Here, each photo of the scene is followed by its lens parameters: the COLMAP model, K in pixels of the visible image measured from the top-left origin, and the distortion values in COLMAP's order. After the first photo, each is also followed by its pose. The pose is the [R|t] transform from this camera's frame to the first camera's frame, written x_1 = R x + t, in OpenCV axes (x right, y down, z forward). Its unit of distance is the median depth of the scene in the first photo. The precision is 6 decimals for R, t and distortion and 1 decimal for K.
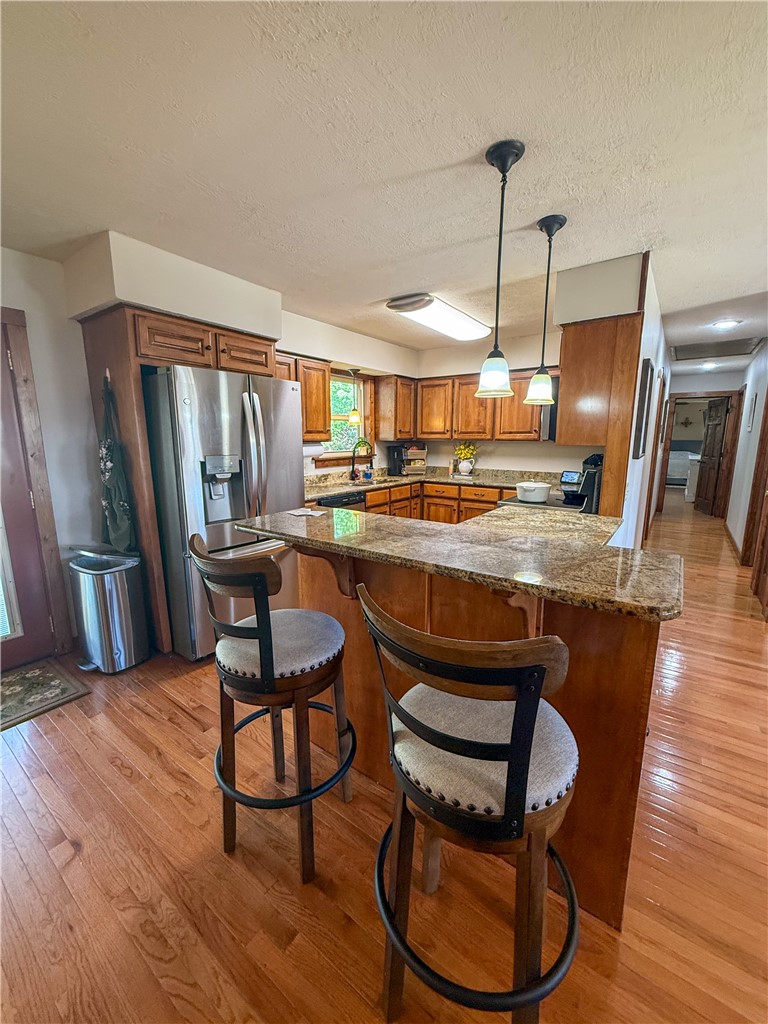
lens RADIAL K [[411.2, 0, 375.5], [0, 411.2, 508.8], [0, 0, 1]] dist [0.002513, -0.000837]
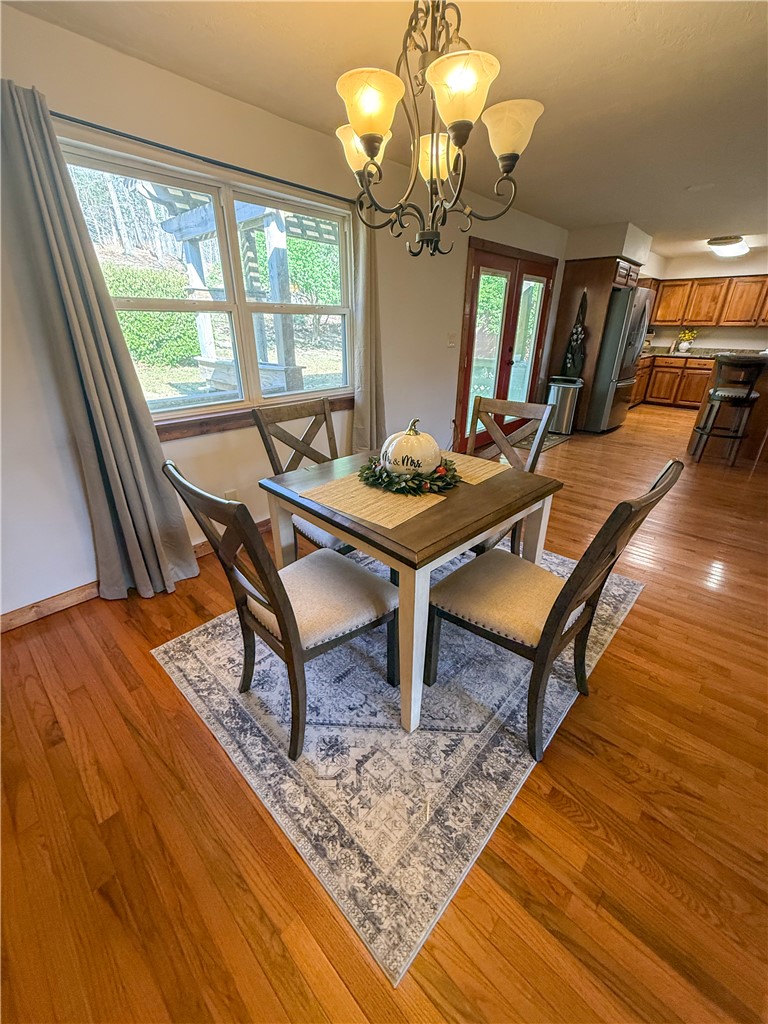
lens RADIAL K [[411.2, 0, 383.4], [0, 411.2, 507.2], [0, 0, 1]] dist [0.002513, -0.000837]
pose [[0.992138, 0.053788, -0.113003, -0.651550], [-0.024709, 0.969345, 0.244458, 0.122064], [0.122688, -0.239744, 0.963053, -0.682248]]
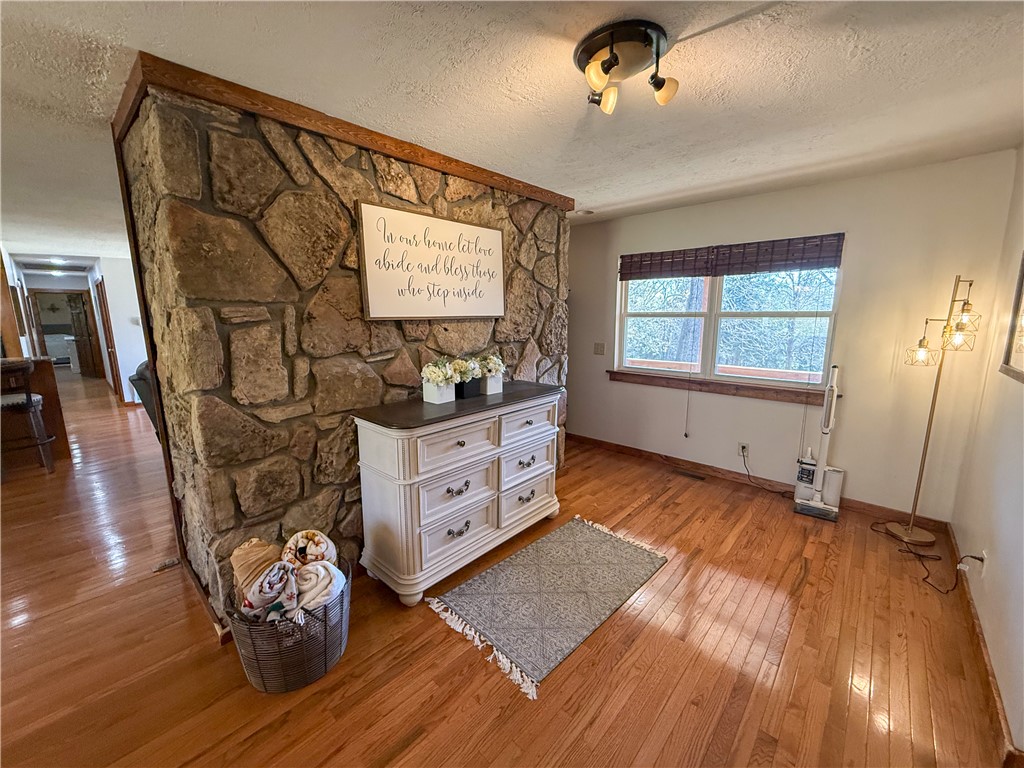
lens RADIAL K [[411.2, 0, 513.0], [0, 411.2, 384.5], [0, 0, 1]] dist [0.002513, -0.000837]
pose [[0.106886, -0.169732, 0.979677, -0.574176], [0.182559, 0.971920, 0.148470, 0.125600], [-0.977368, 0.162980, 0.134870, -0.802657]]
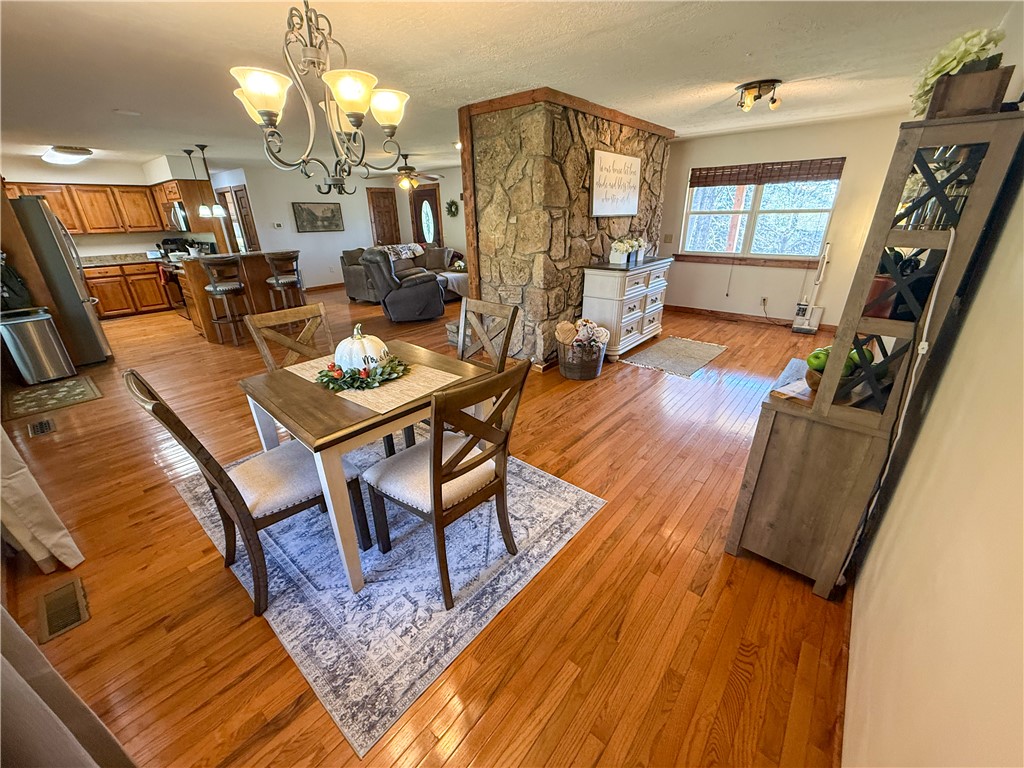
lens RADIAL K [[411.2, 0, 510.7], [0, 411.2, 385.6], [0, 0, 1]] dist [0.002513, -0.000837]
pose [[0.069659, -0.384257, 0.920595, -0.974744], [0.193392, 0.910531, 0.365423, 0.079972], [-0.978646, 0.152581, 0.137739, -0.555388]]
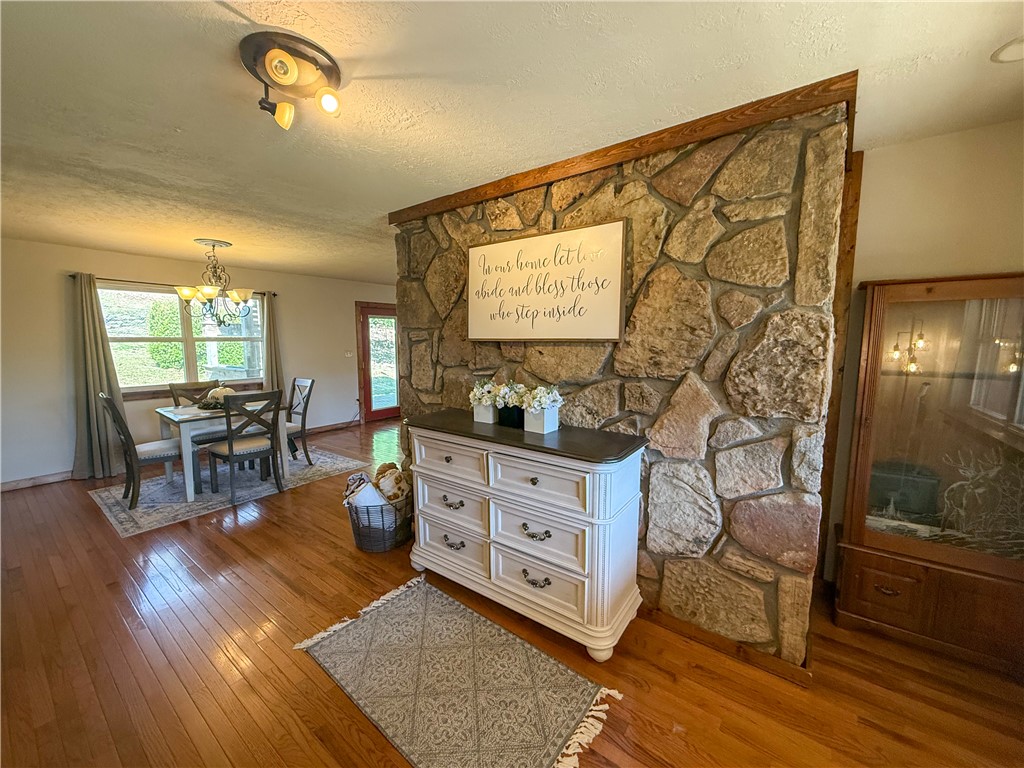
lens RADIAL K [[411.2, 0, 507.8], [0, 411.2, 383.6], [0, 0, 1]] dist [0.002513, -0.000837]
pose [[0.999720, 0.001240, -0.023632, -0.164386], [-0.002745, 0.997961, -0.063771, 0.176808], [0.023505, 0.063818, 0.997685, -1.085866]]
